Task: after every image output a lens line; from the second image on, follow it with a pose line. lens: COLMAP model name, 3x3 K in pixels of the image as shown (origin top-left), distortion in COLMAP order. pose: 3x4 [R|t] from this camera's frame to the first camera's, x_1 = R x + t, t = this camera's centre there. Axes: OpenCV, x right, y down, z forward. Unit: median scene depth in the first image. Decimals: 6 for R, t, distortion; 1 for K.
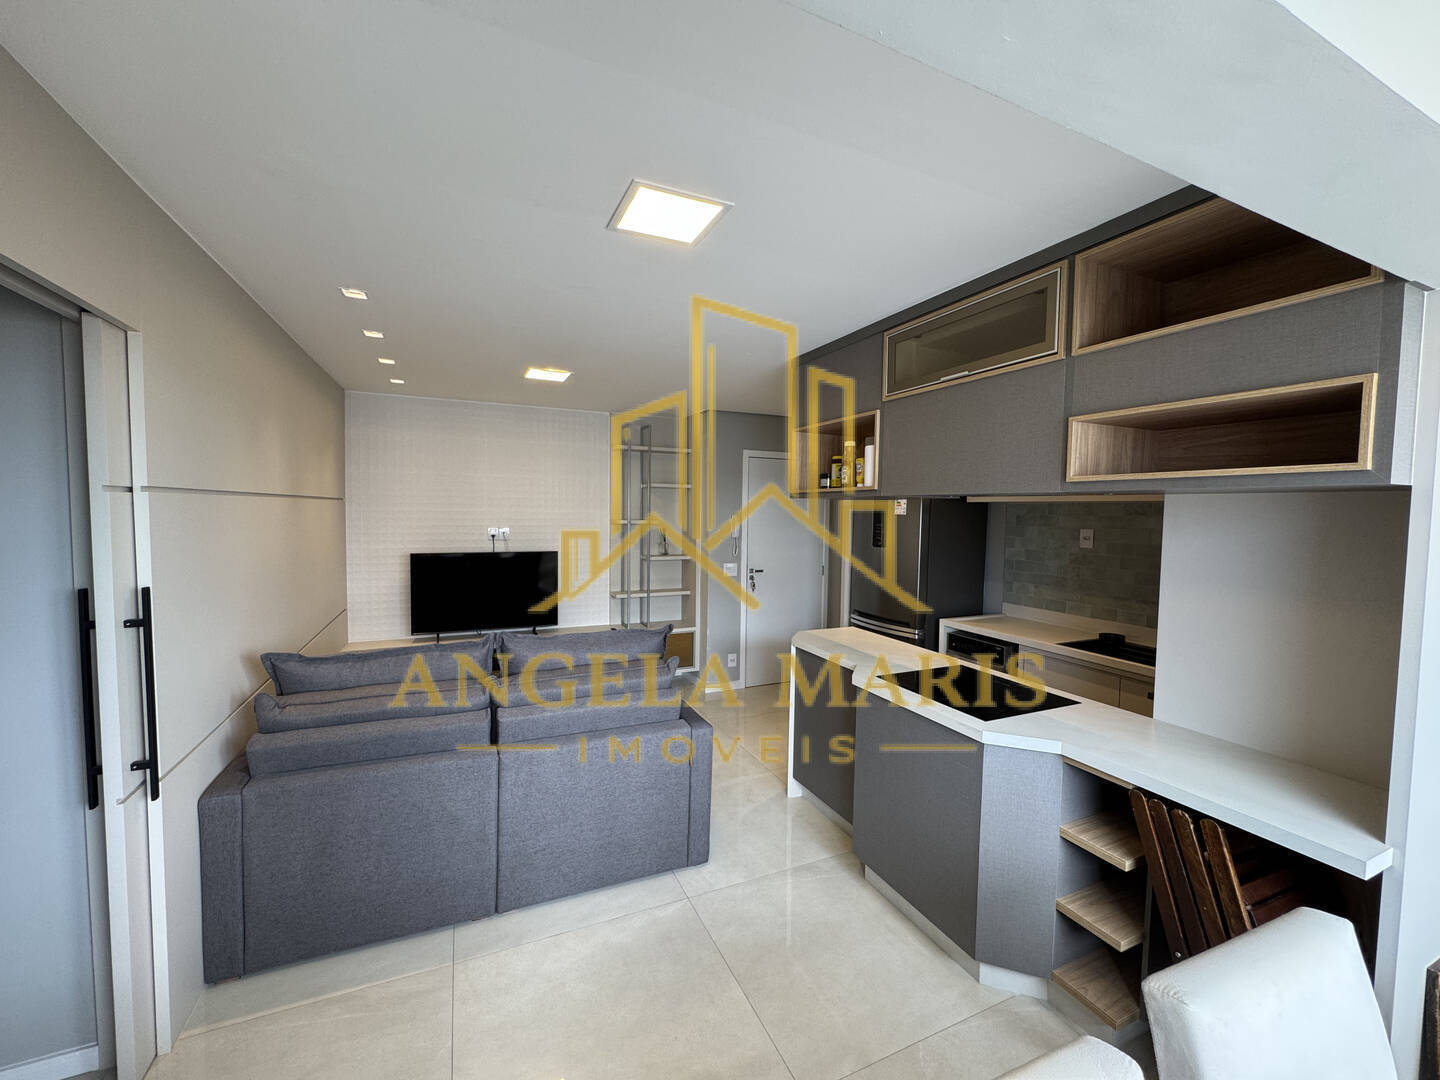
lens RADIAL K [[572.3, 0, 720.0], [0, 572.3, 540.0], [0, 0, 1]] dist [-0.002485, 0.000015]
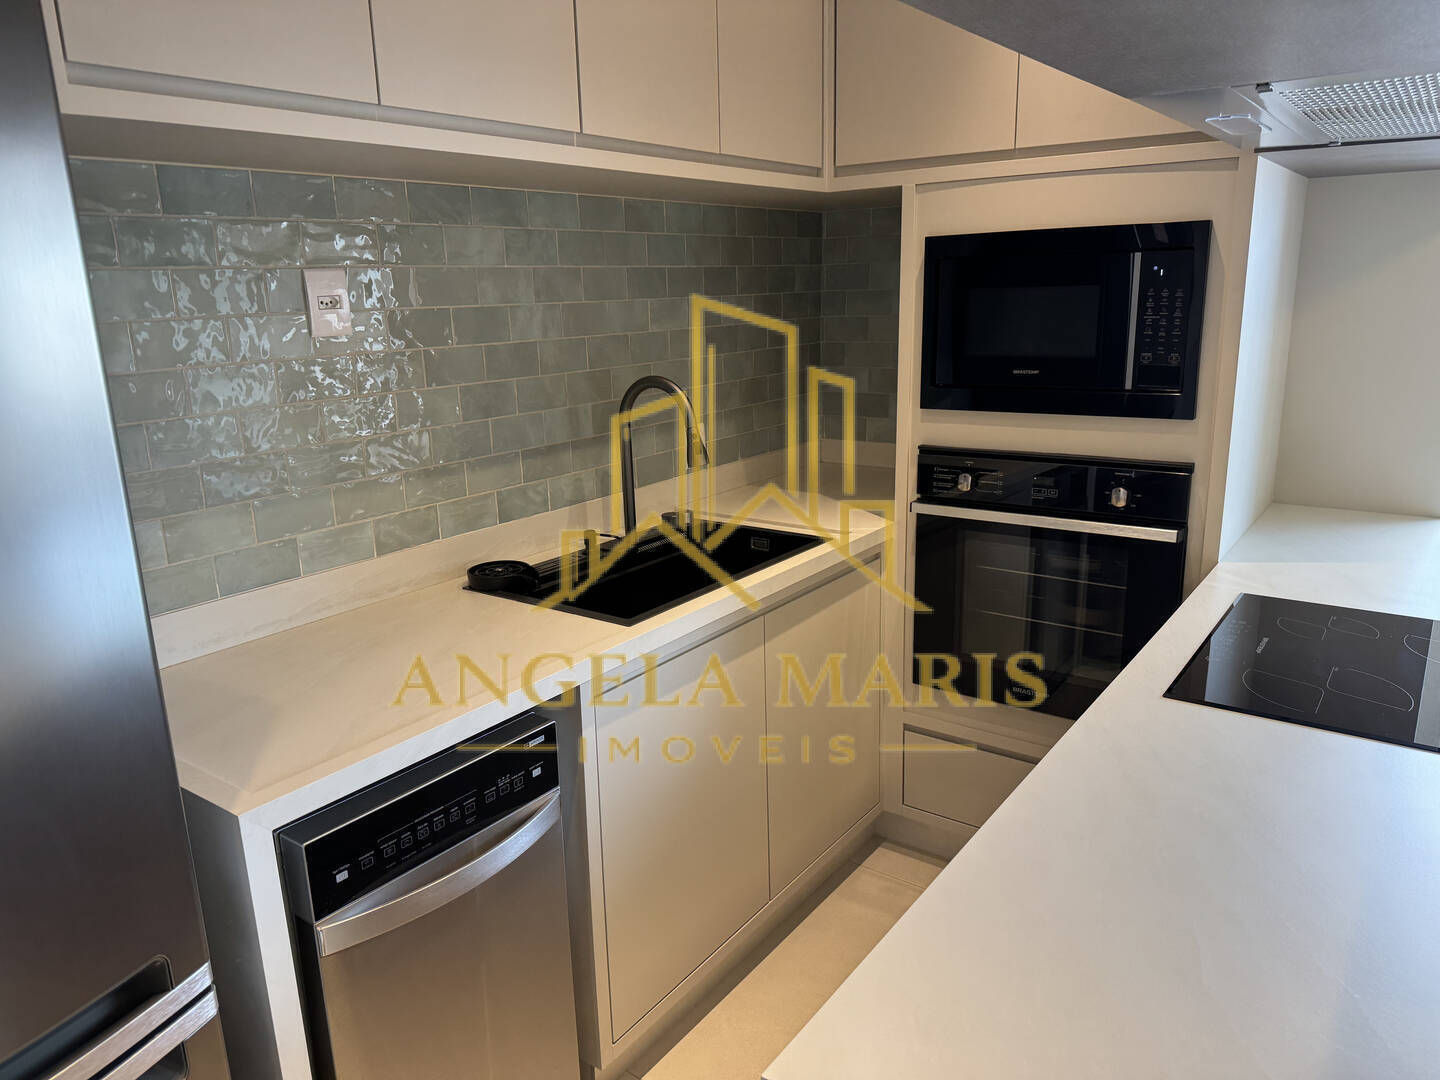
lens RADIAL K [[1001.9, 0, 712.7], [0, 1001.9, 540.8], [0, 0, 1]] dist [0.125152, -0.273319]
pose [[-0.487525, -0.218159, 0.845415, 0.123546], [0.067597, 0.955943, 0.285662, -0.033768], [-0.870488, 0.196415, -0.451300, 1.702754]]
